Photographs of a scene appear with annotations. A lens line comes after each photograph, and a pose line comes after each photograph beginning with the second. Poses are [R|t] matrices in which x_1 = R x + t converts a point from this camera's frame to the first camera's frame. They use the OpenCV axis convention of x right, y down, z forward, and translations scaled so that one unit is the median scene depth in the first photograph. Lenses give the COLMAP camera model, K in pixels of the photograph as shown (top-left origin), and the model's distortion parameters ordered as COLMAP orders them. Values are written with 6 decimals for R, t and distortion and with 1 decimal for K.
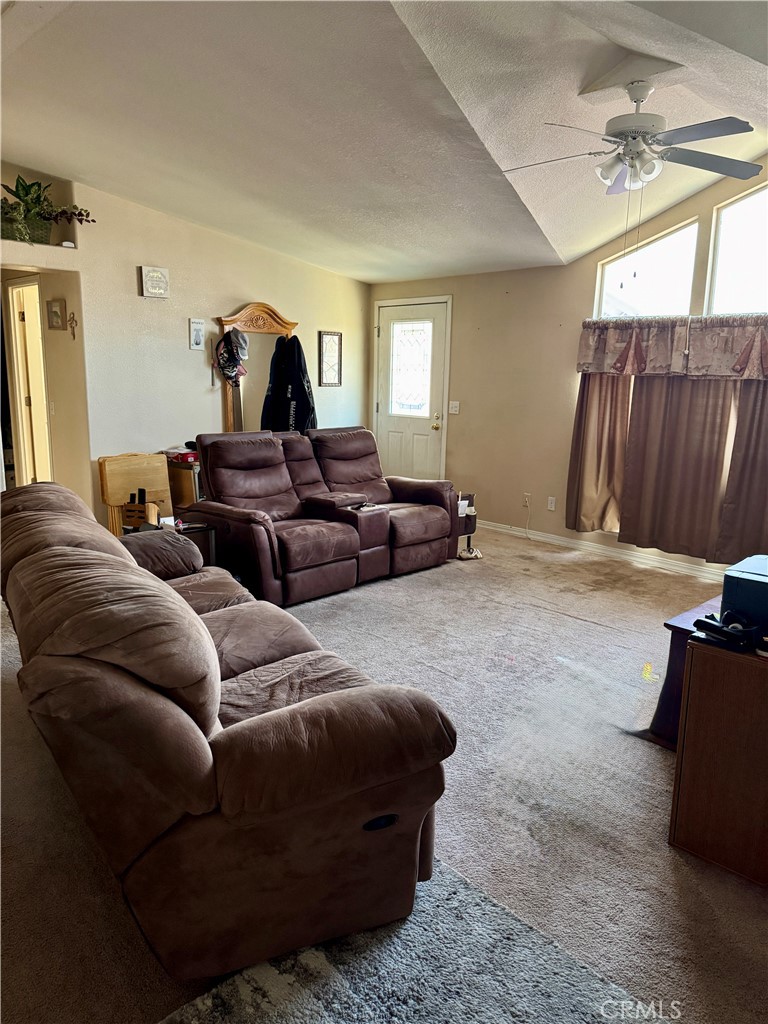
lens RADIAL K [[728.5, 0, 388.4], [0, 728.5, 507.1], [0, 0, 1]] dist [-0.001031, 0.001806]
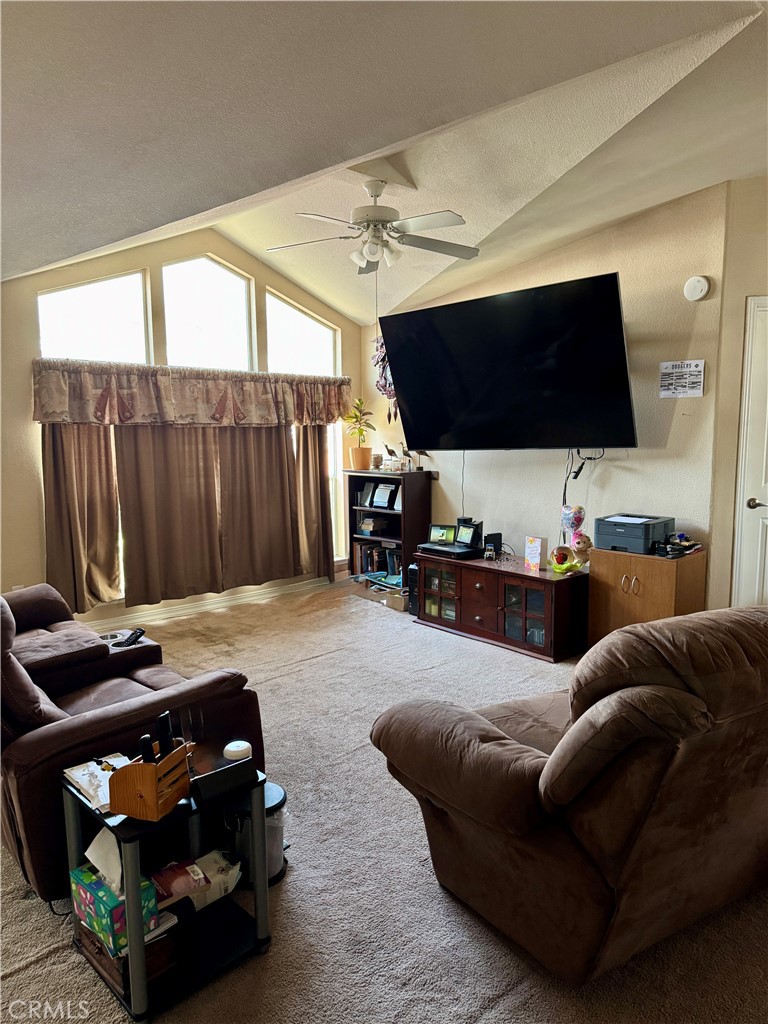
lens RADIAL K [[728.5, 0, 390.2], [0, 728.5, 520.8], [0, 0, 1]] dist [-0.001031, 0.001806]
pose [[-0.032384, -0.154059, 0.987531, -0.638714], [0.183882, 0.970265, 0.157395, -0.155678], [-0.982415, 0.186686, -0.003093, 0.738691]]
